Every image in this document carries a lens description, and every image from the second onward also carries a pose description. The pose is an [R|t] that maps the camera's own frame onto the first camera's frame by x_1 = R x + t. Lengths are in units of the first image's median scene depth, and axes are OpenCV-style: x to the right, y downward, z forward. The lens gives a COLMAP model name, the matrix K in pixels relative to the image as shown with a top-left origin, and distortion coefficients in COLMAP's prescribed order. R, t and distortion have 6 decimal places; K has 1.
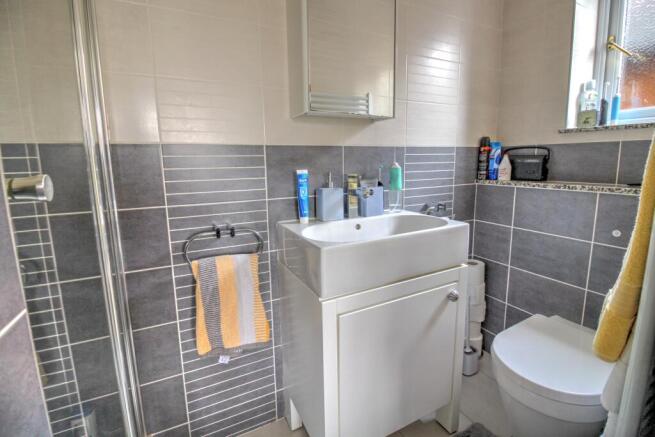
lens RADIAL K [[306.3, 0, 328.3], [0, 306.3, 207.5], [0, 0, 1]] dist [-0.000040, -0.012956]
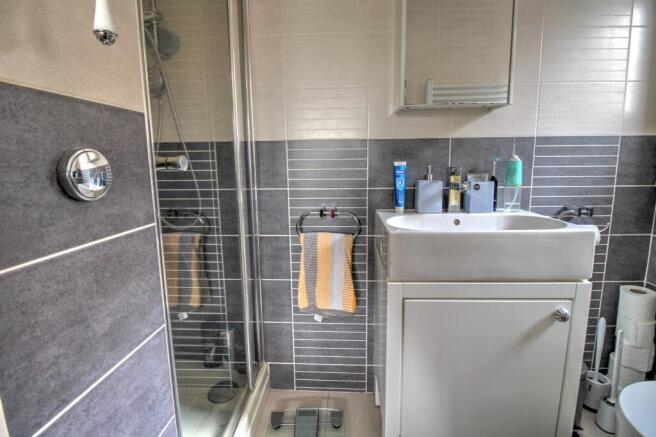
lens RADIAL K [[306.7, 0, 328.8], [0, 306.7, 207.5], [0, 0, 1]] dist [-0.000040, -0.012956]
pose [[0.863366, 0.079201, -0.498323, 0.231220], [-0.077681, 0.996694, 0.023825, 0.026435], [0.498563, 0.018141, 0.866664, -0.029757]]
